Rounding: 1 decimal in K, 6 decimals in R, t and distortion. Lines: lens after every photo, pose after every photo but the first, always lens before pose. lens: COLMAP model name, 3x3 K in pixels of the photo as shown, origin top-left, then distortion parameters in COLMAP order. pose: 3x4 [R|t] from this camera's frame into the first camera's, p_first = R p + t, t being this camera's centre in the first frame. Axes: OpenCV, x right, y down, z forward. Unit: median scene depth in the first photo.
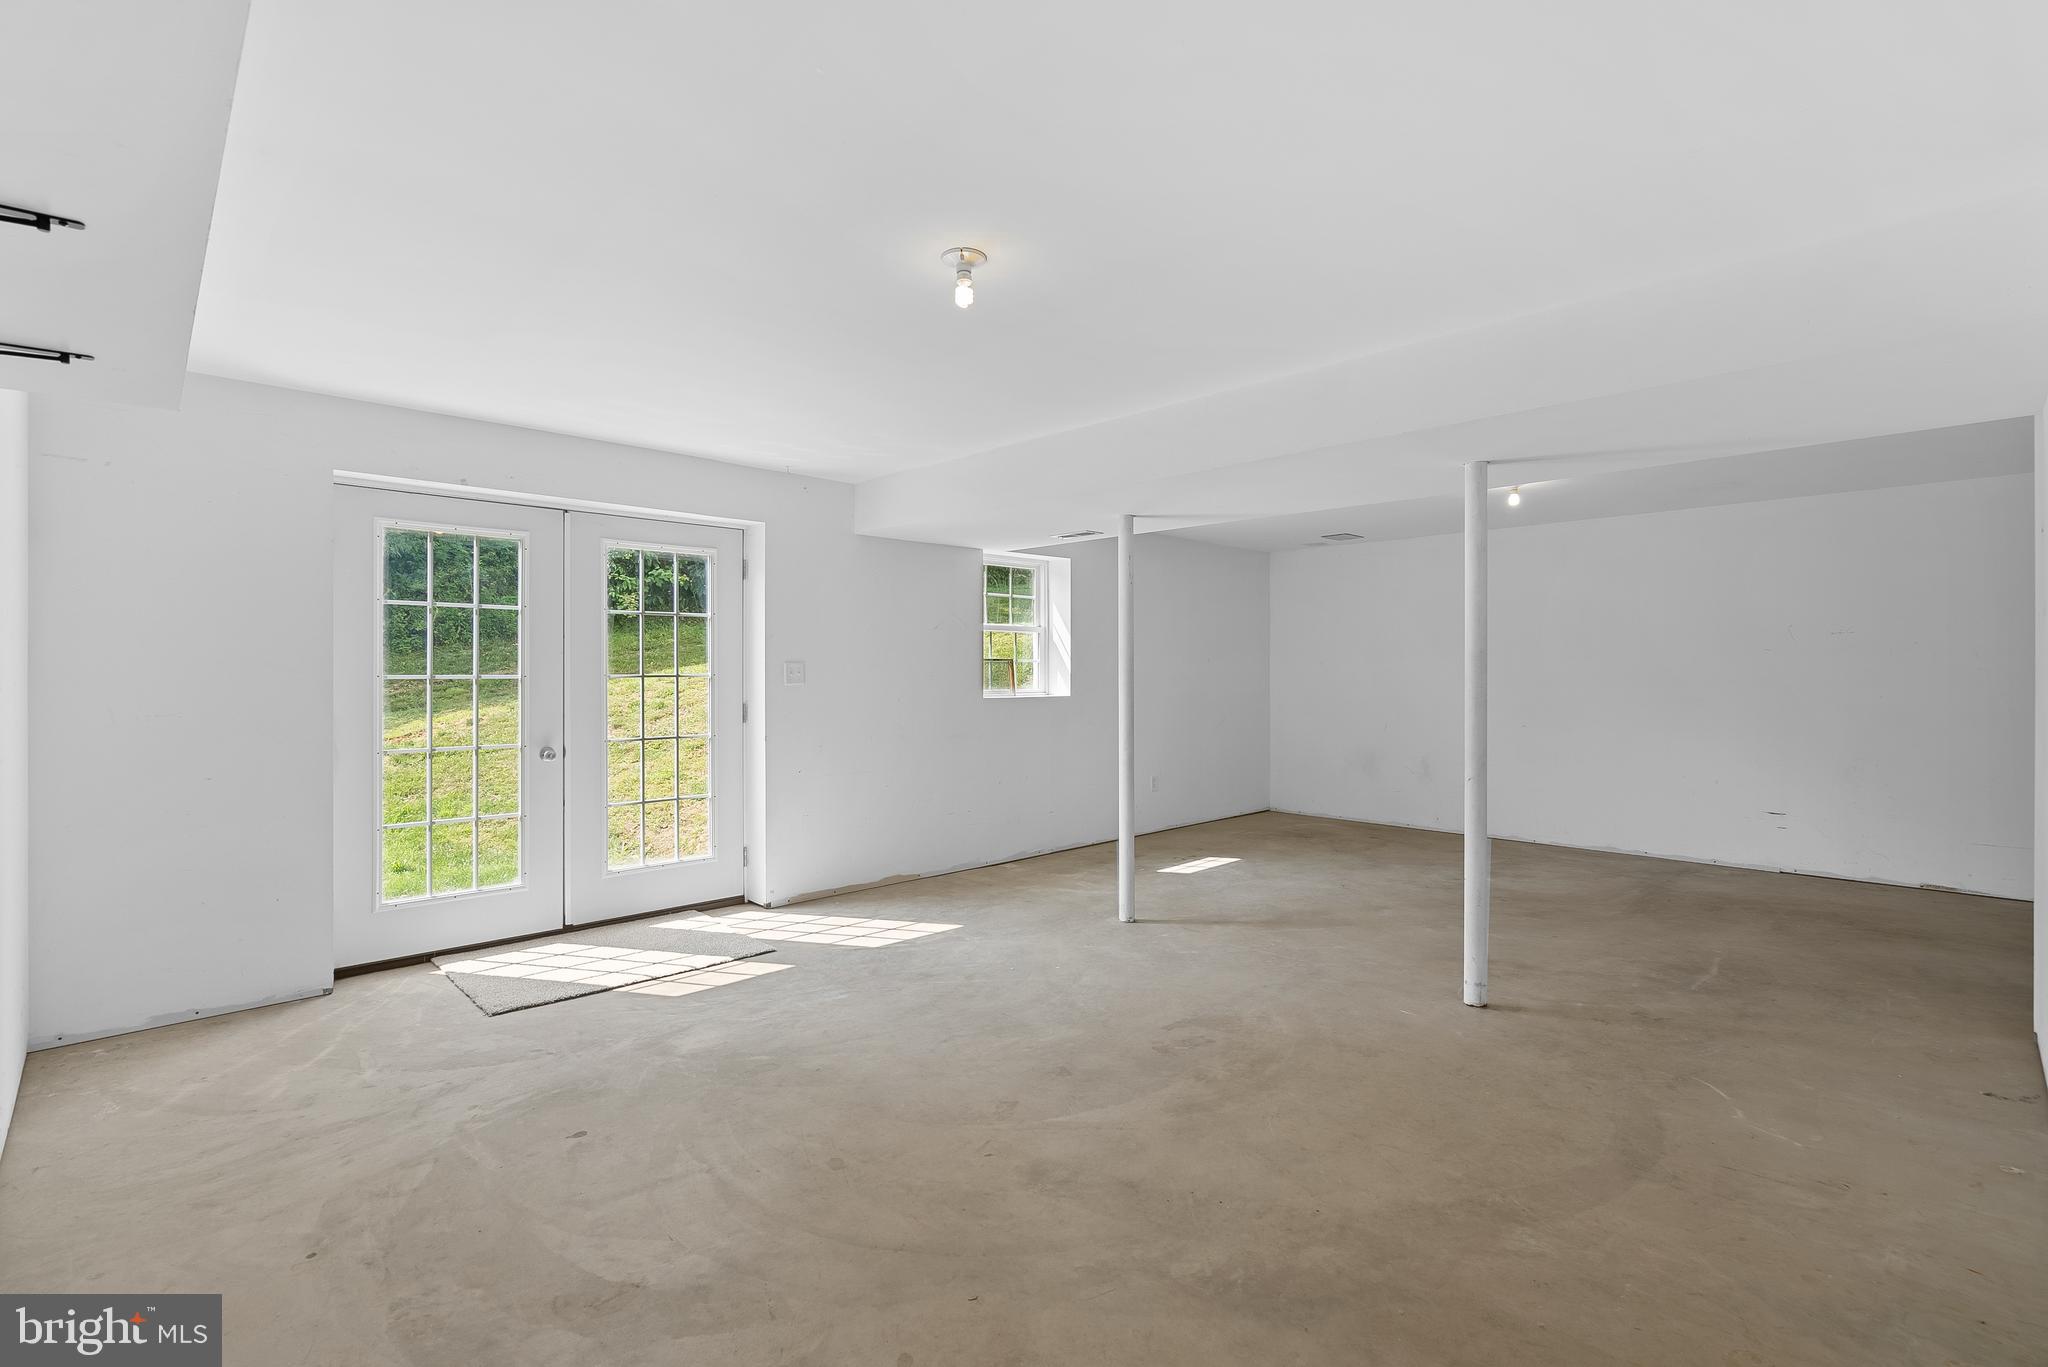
lens RADIAL K [[938.4, 0, 1025.1], [0, 938.4, 675.4], [0, 0, 1]] dist [-0.003225, -0.000004]
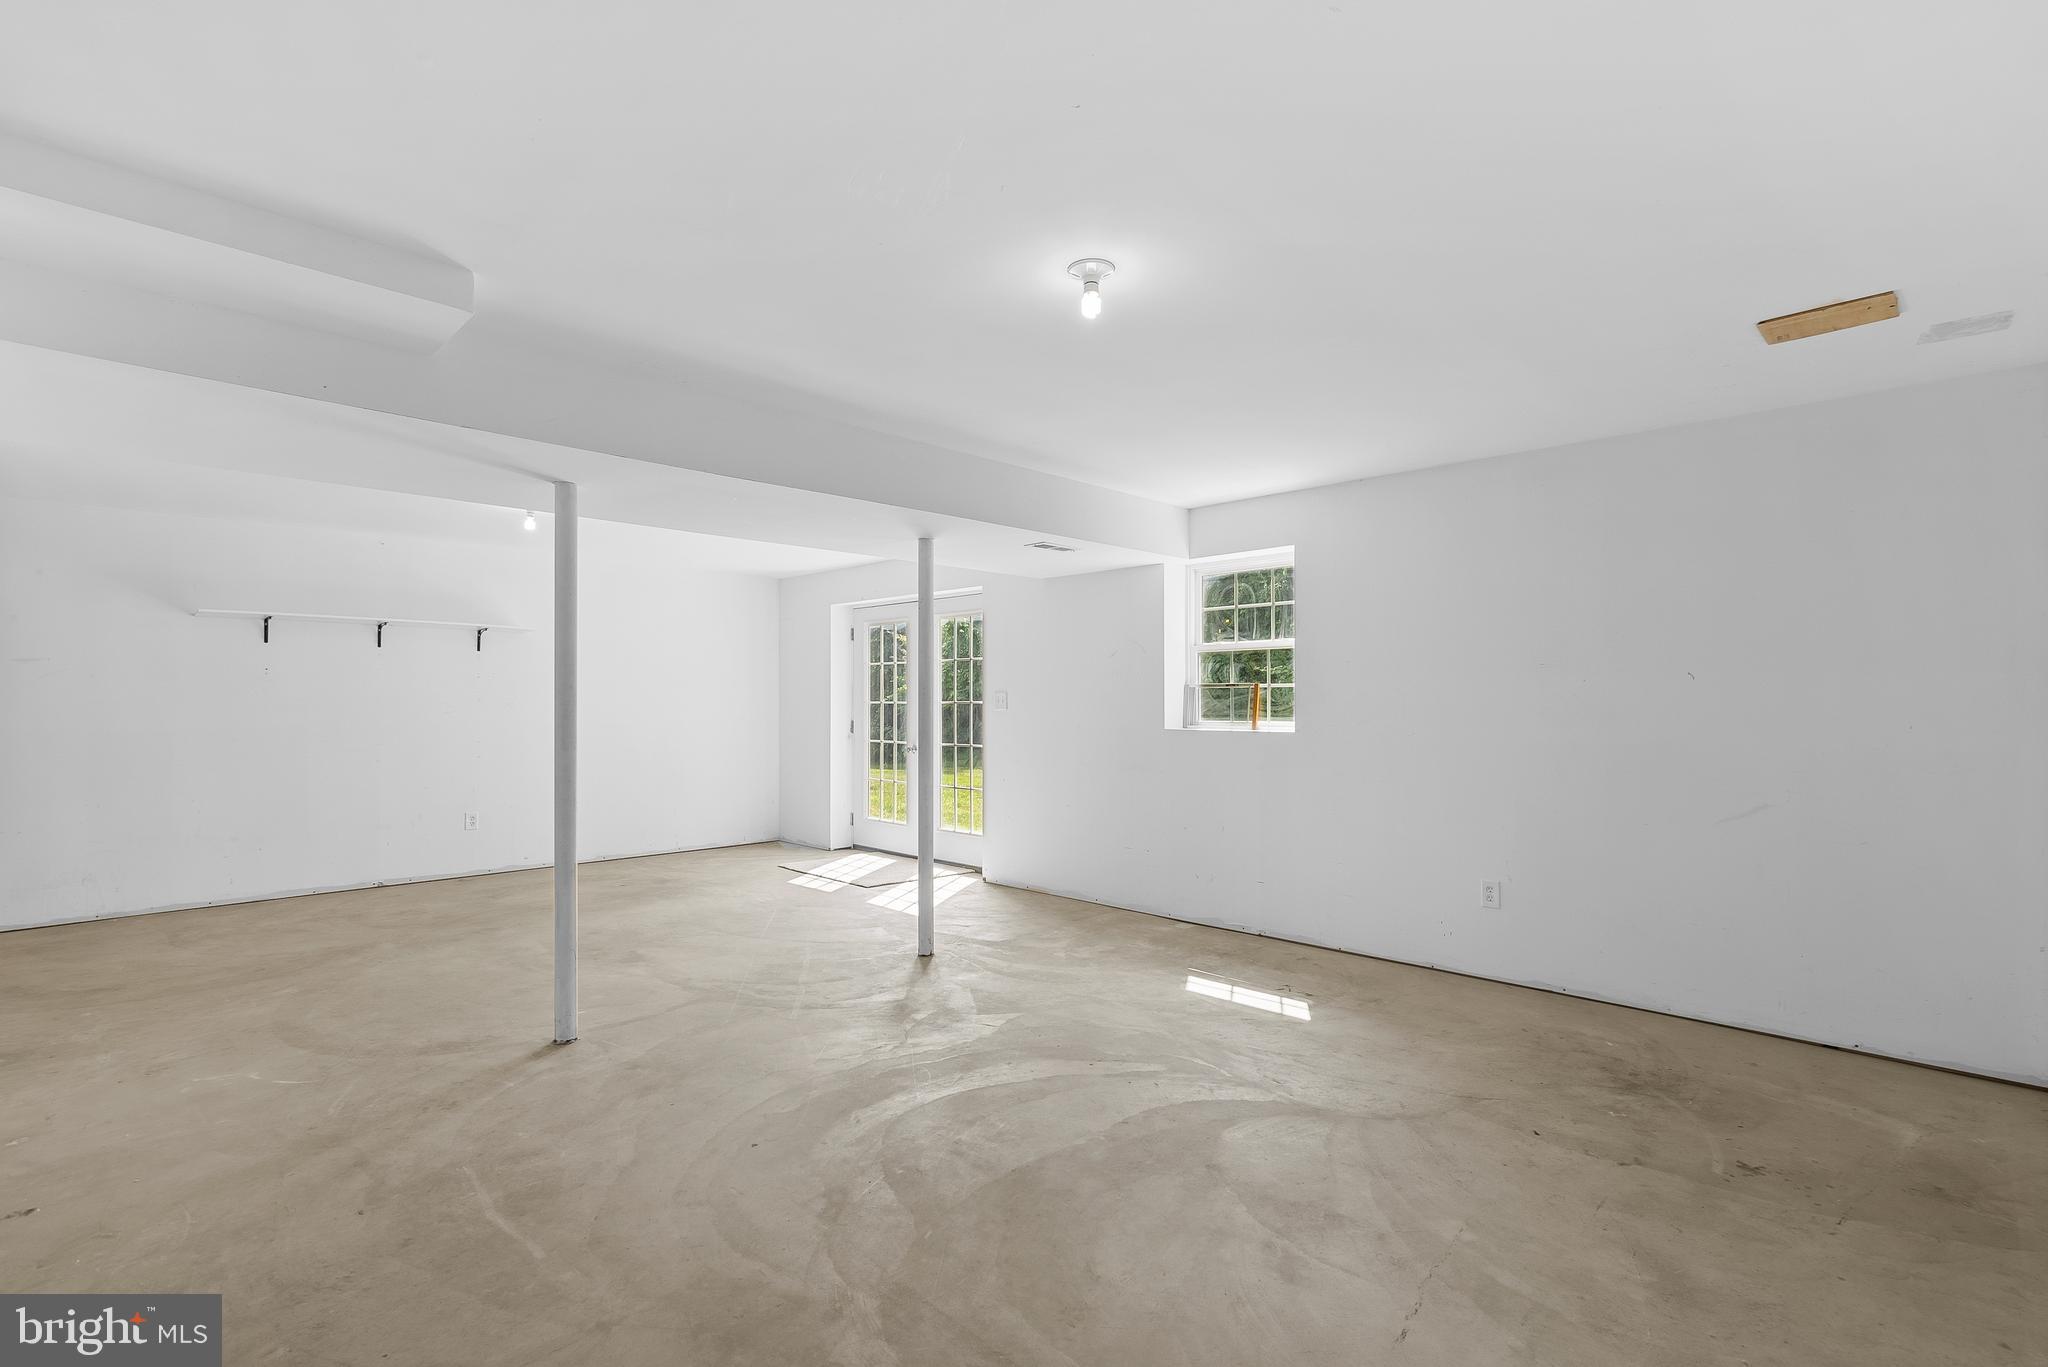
lens RADIAL K [[938.4, 0, 1025.0], [0, 938.4, 691.8], [0, 0, 1]] dist [-0.003225, -0.000004]
pose [[0.012826, -0.009017, -0.999877, 1.502380], [-0.004819, 0.999947, -0.009079, -0.005728], [0.999906, 0.004934, 0.012782, 1.499010]]
